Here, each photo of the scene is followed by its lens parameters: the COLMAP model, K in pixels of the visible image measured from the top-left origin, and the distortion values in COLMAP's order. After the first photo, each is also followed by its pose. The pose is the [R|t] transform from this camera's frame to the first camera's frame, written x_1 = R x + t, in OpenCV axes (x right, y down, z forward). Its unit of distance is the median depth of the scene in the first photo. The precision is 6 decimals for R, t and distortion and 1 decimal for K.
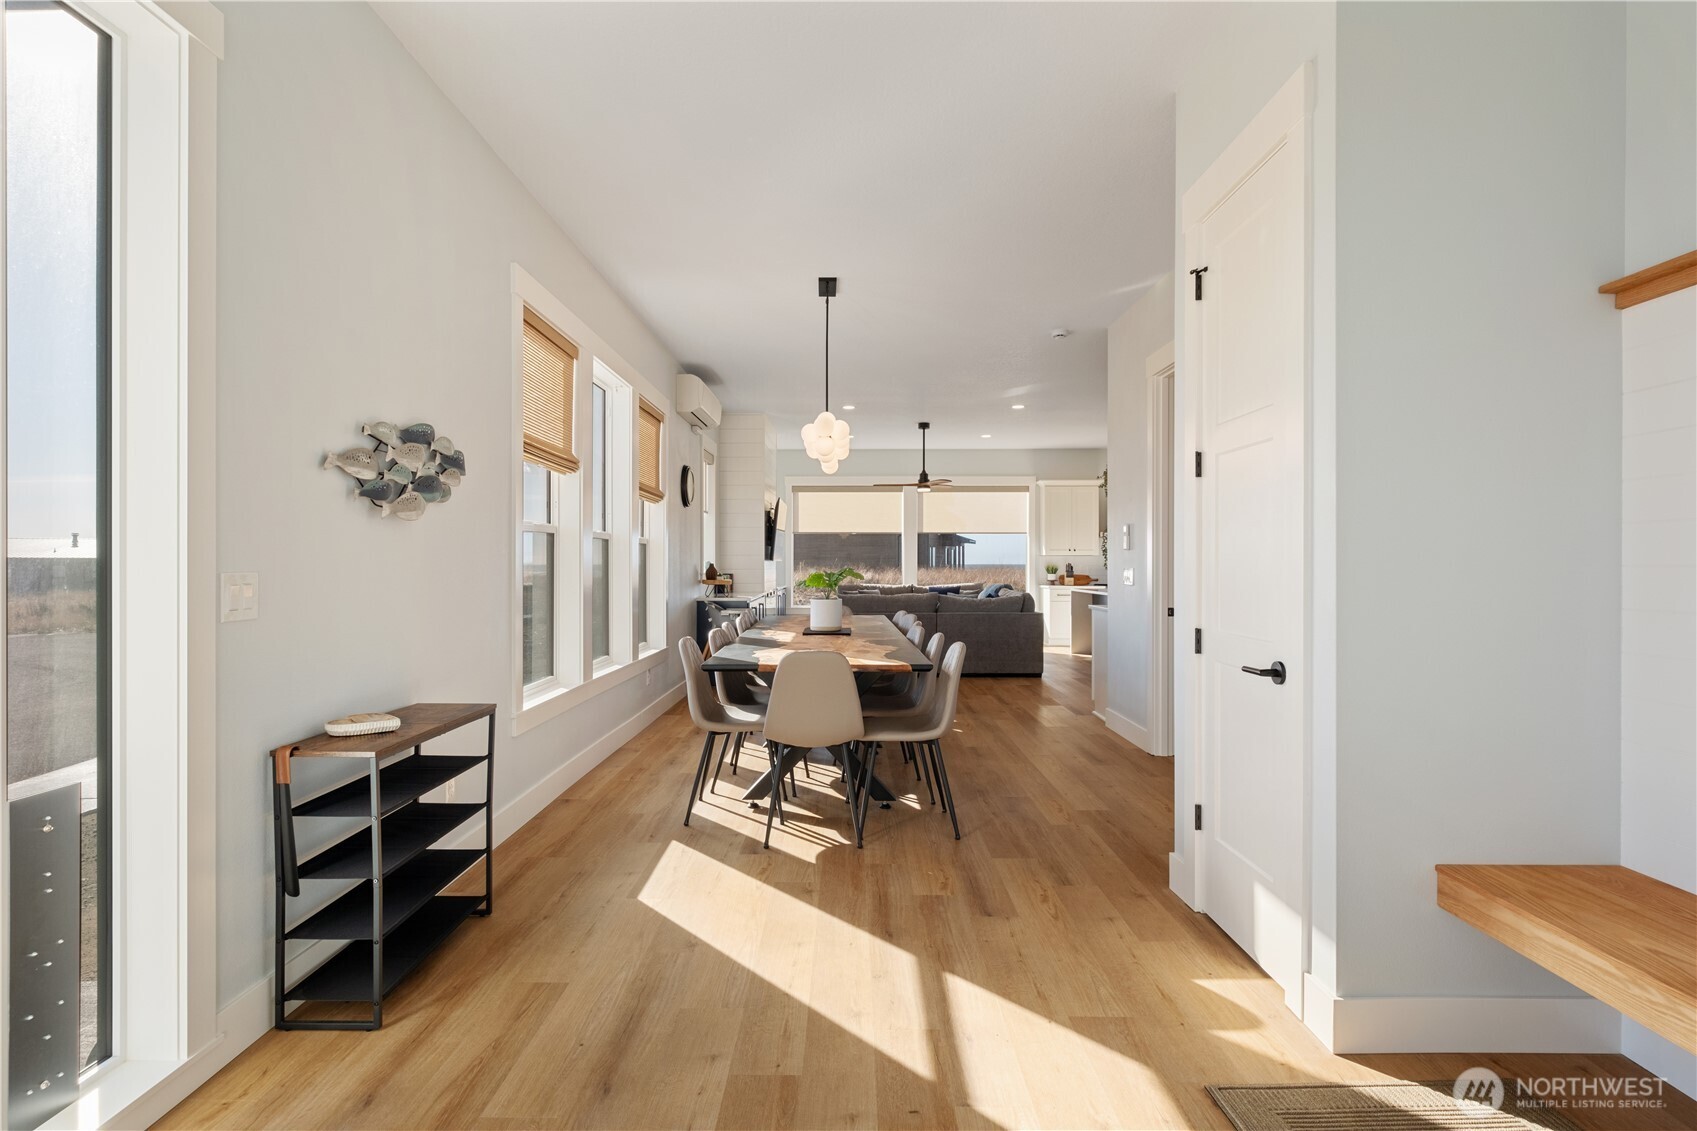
lens RADIAL K [[816.5, 0, 848.5], [0, 816.5, 565.5], [0, 0, 1]] dist [0.002607, -0.000788]
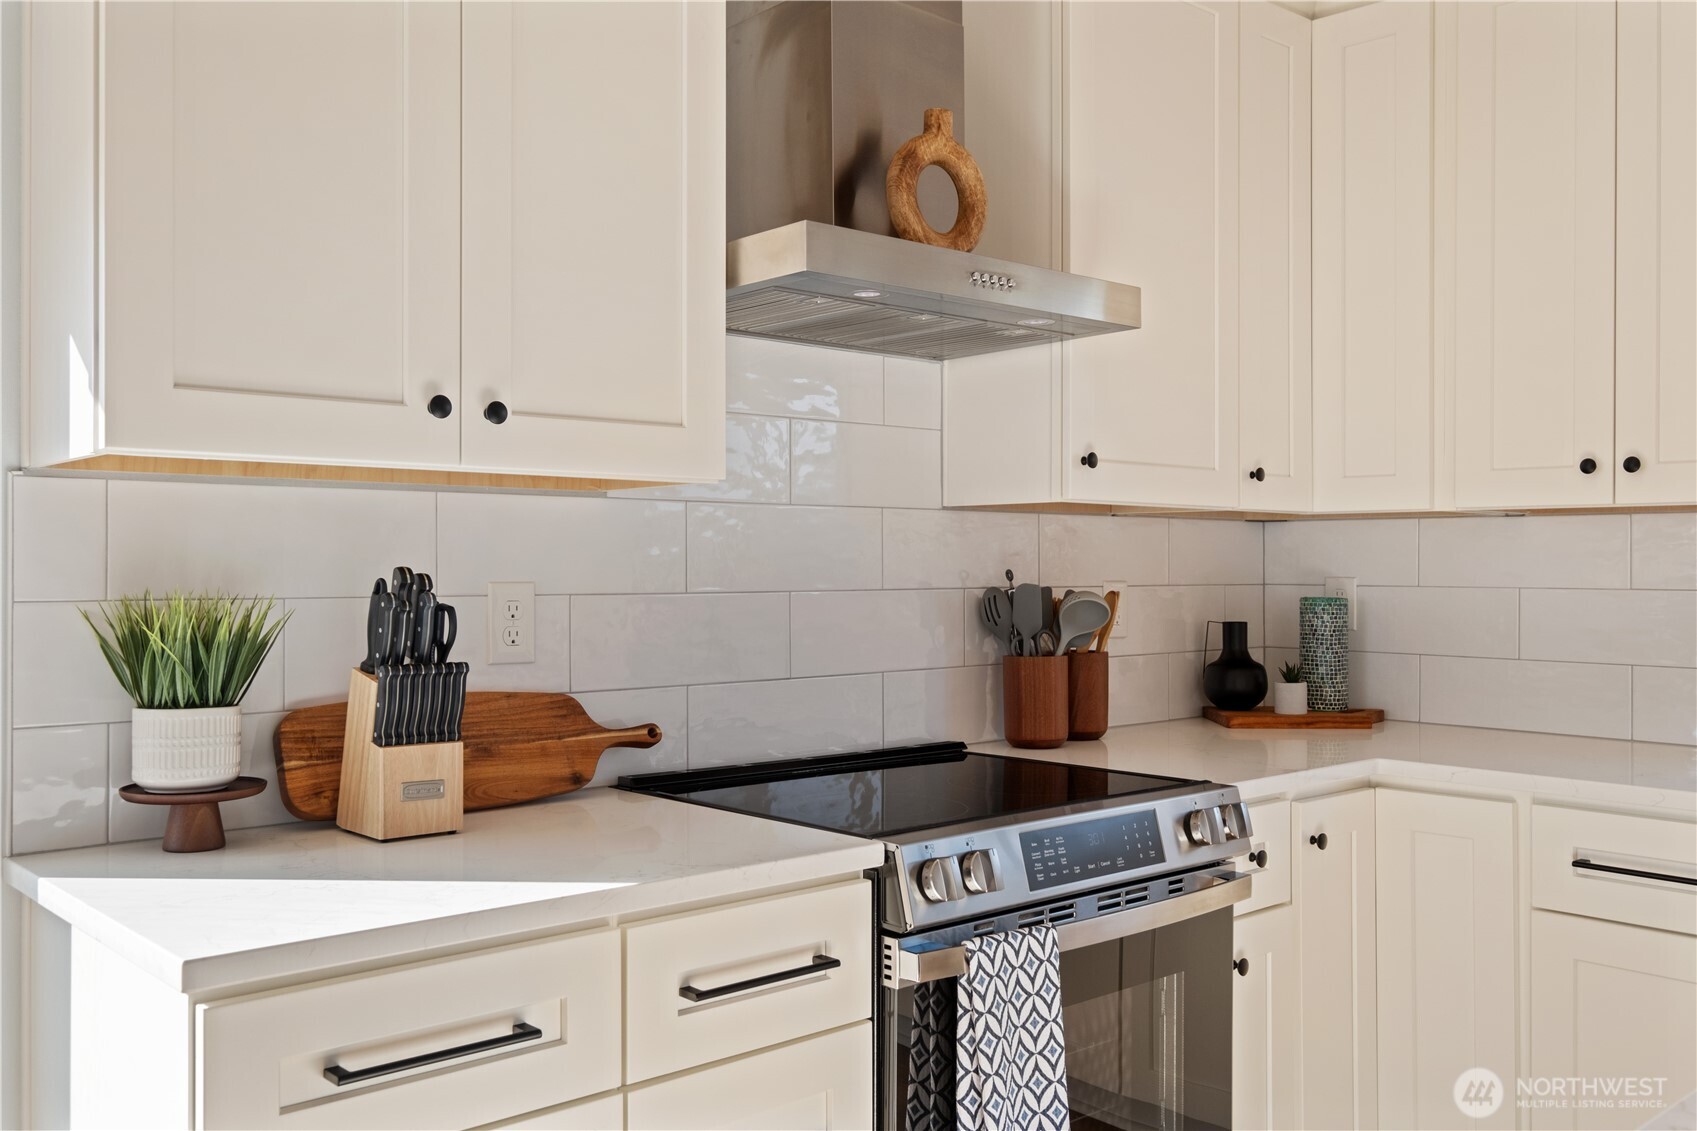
lens RADIAL K [[1495.7, 0, 850.2], [0, 1495.7, 536.3], [0, 0, 1]] dist [0.001004, 0.000951]
pose [[0.734448, 0.010525, 0.678583, 0.285232], [0.004697, 0.999777, -0.020591, -0.004232], [-0.678648, 0.018311, 0.734235, 1.225790]]
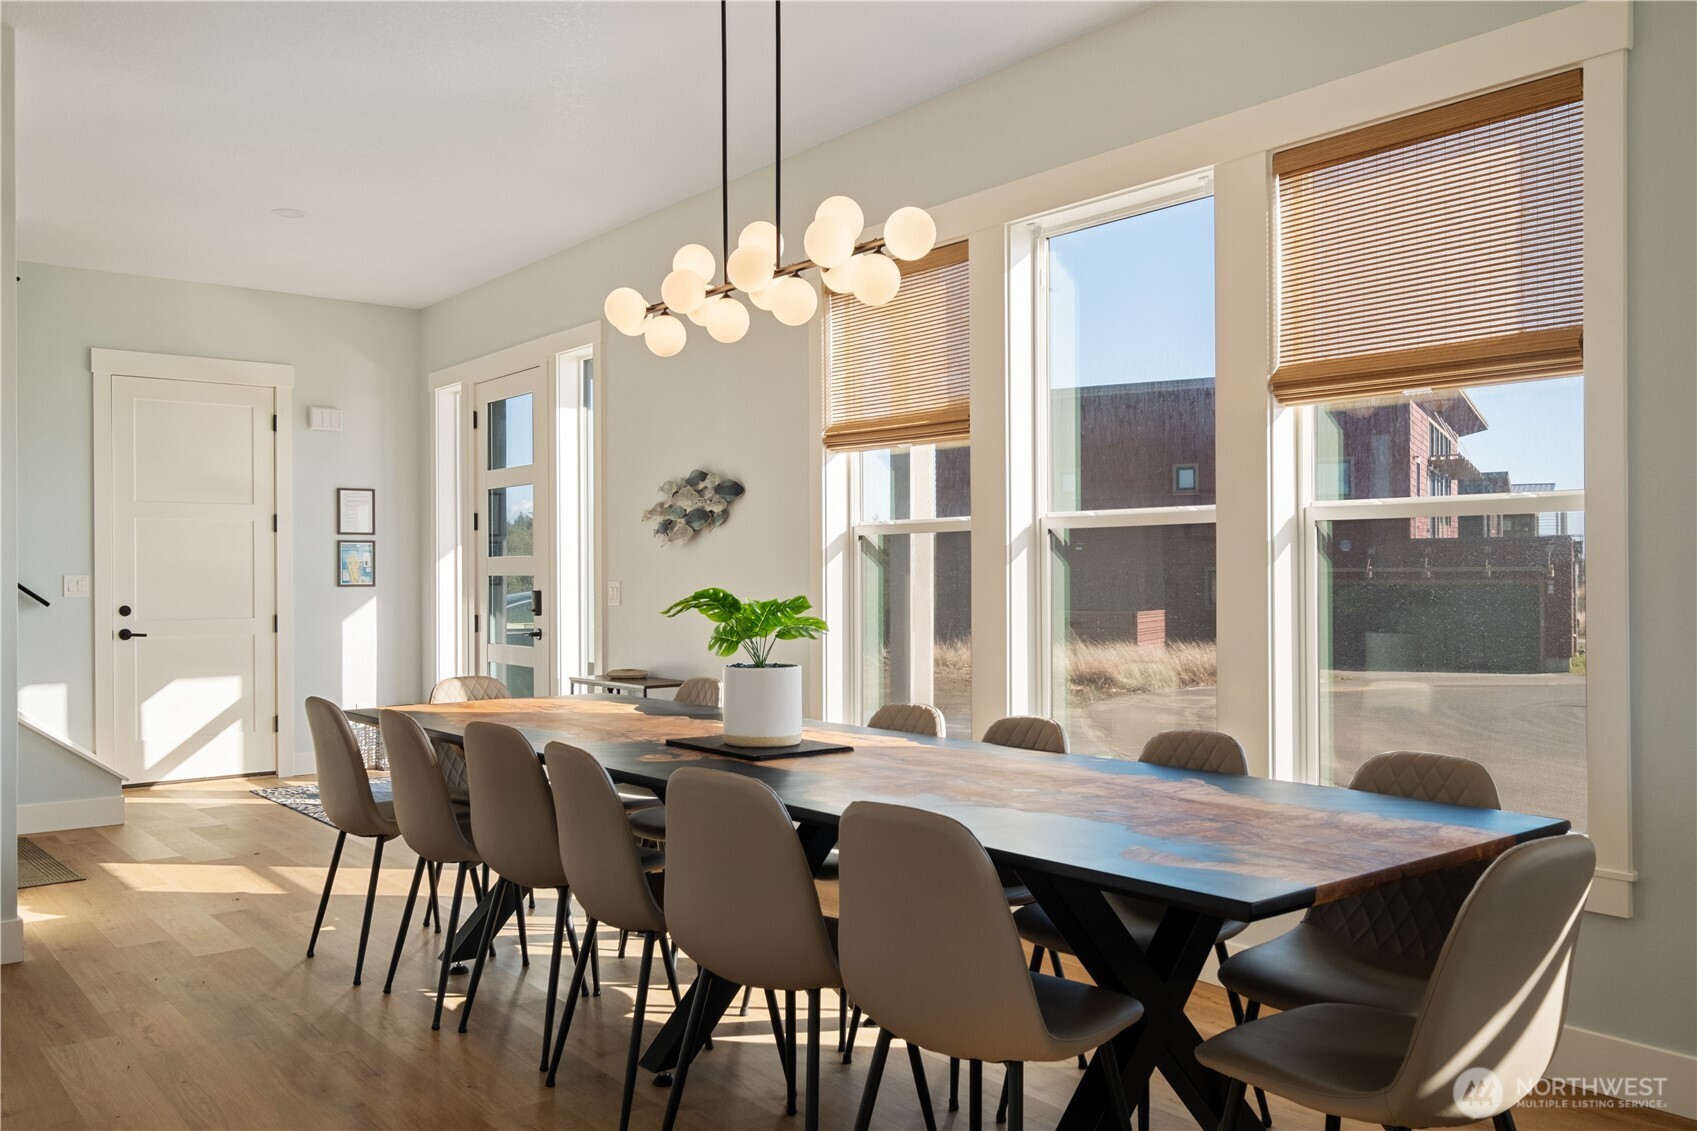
lens RADIAL K [[1358.6, 0, 848.5], [0, 1358.6, 565.5], [0, 0, 1]] dist [0.043236, 0.000164]
pose [[-0.775076, 0.002407, -0.631864, 0.615431], [0.001713, 0.999997, 0.001707, -0.020313], [0.631866, 0.000241, -0.775077, 2.588479]]
